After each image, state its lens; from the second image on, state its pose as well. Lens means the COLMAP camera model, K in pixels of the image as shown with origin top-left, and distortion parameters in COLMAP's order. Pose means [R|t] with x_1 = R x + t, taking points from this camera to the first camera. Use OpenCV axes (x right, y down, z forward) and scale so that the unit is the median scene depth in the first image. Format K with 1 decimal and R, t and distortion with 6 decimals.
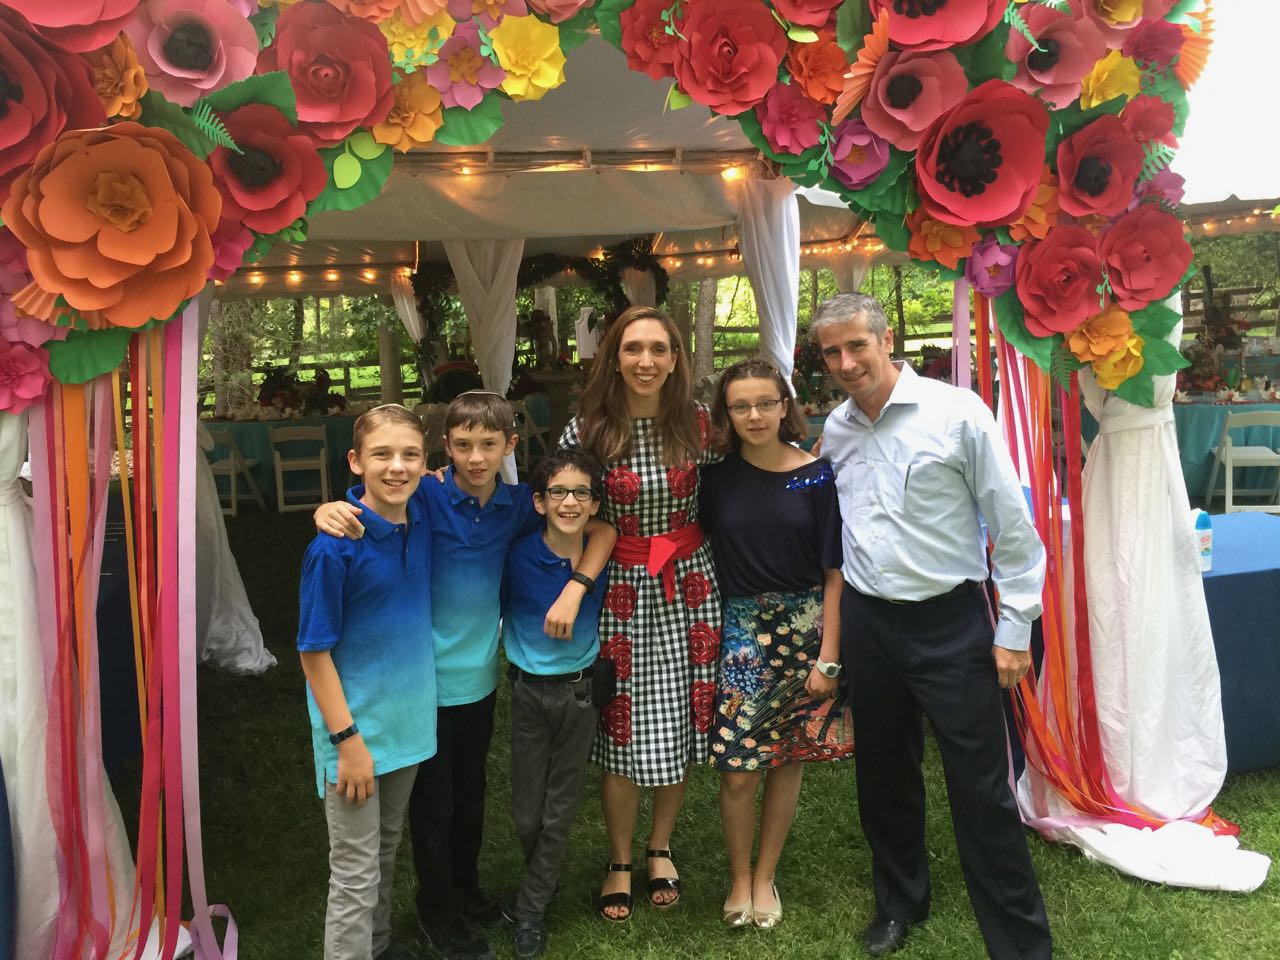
lens RADIAL K [[1090.5, 0, 640.5], [0, 1090.5, 432.5], [0, 0, 1]] dist [0.083773, -0.123724]
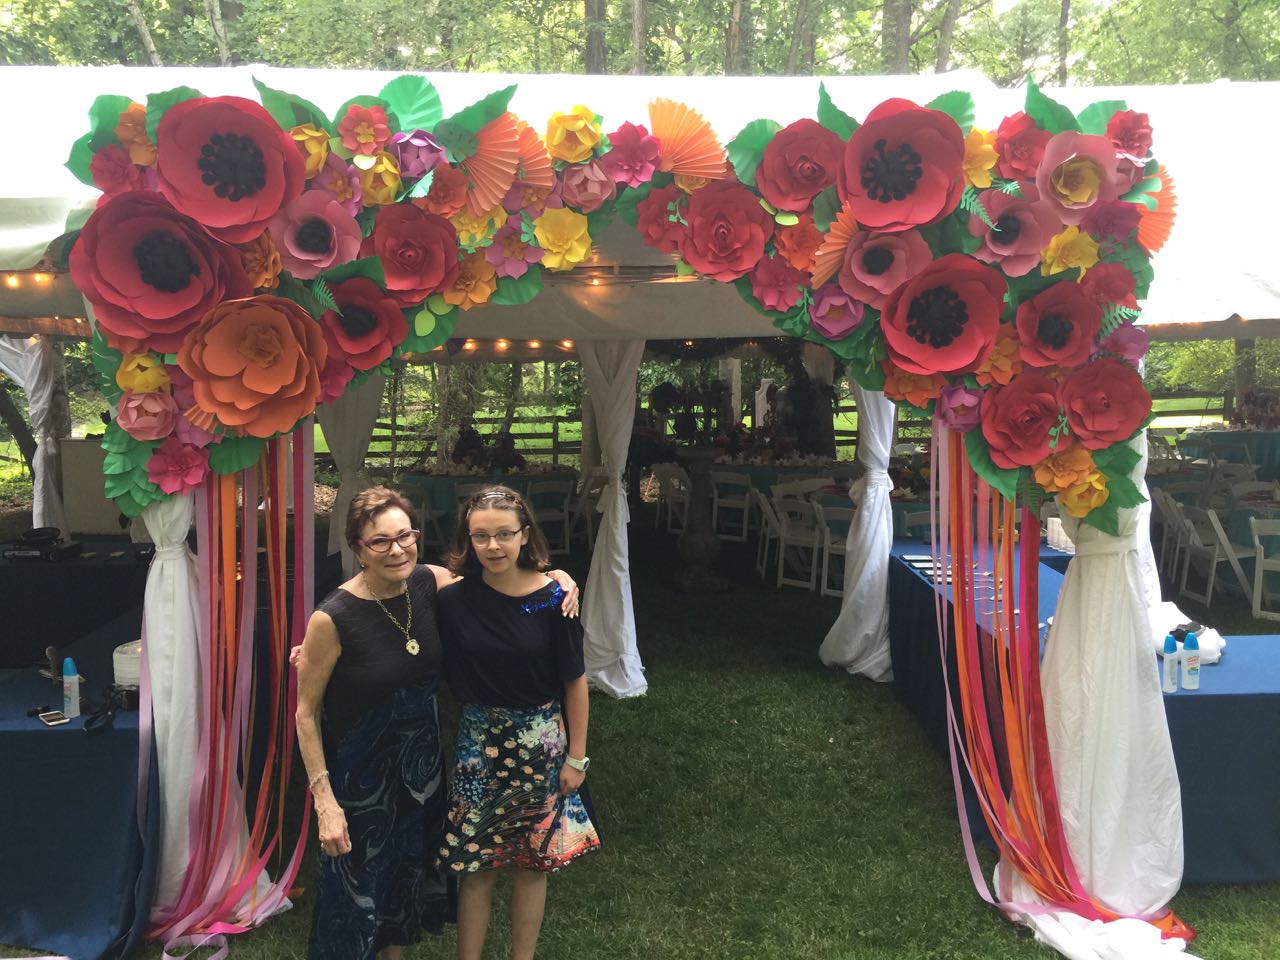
lens RADIAL K [[1090.5, 0, 640.5], [0, 1090.5, 432.5], [0, 0, 1]] dist [0.083773, -0.123724]
pose [[0.977462, 0.044878, -0.206288, 0.242999], [-0.054695, 0.997614, -0.042134, -0.059688], [0.203905, 0.052467, 0.977584, -0.210313]]
